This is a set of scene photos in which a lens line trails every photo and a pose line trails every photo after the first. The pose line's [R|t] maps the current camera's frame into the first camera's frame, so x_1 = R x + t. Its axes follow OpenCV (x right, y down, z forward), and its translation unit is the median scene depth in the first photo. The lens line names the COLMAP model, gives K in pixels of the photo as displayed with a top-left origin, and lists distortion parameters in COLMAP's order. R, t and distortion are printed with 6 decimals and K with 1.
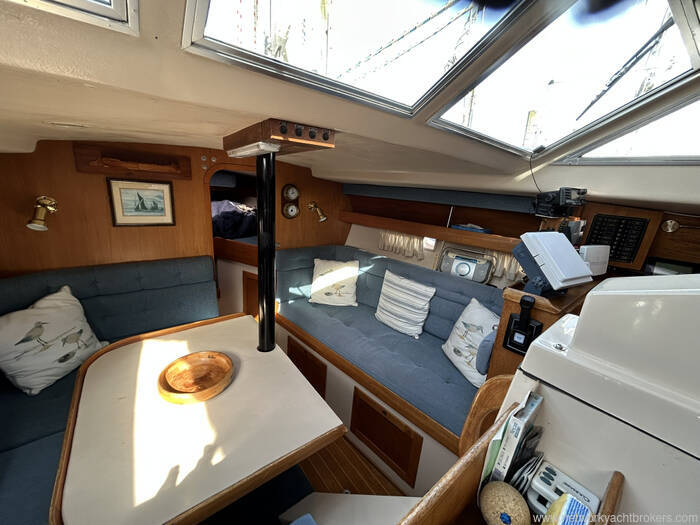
lens RADIAL K [[280.9, 0, 348.7], [0, 280.9, 263.1], [0, 0, 1]] dist [-0.001186, 0.000536]
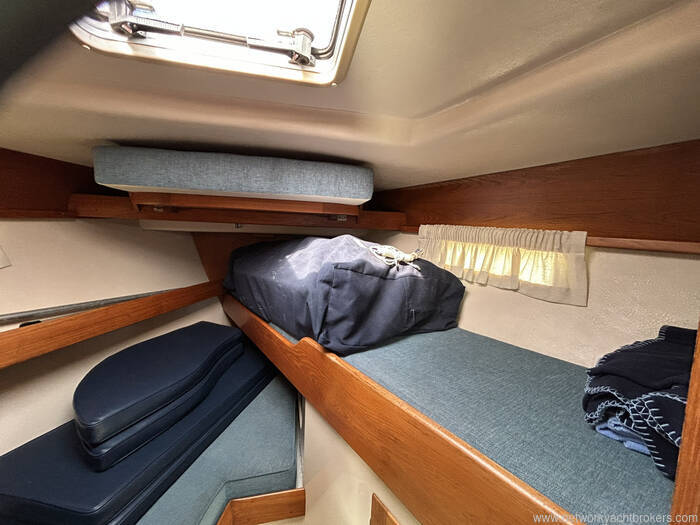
lens RADIAL K [[280.9, 0, 348.7], [0, 280.9, 263.1], [0, 0, 1]] dist [-0.001186, 0.000536]
pose [[0.898660, 0.008702, -0.438560, -0.385115], [-0.091932, 0.981335, -0.168907, -0.177600], [0.428904, 0.192108, 0.882687, 0.980778]]
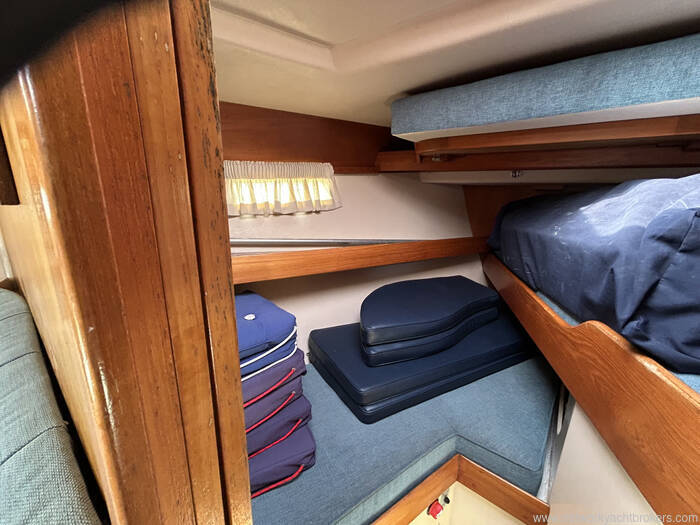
lens RADIAL K [[280.9, 0, 348.7], [0, 280.9, 263.1], [0, 0, 1]] dist [-0.001186, 0.000536]
pose [[0.226866, 0.182958, -0.956587, -0.424296], [-0.270211, 0.955461, 0.118659, -0.153513], [0.935691, 0.231560, 0.266198, 1.024202]]
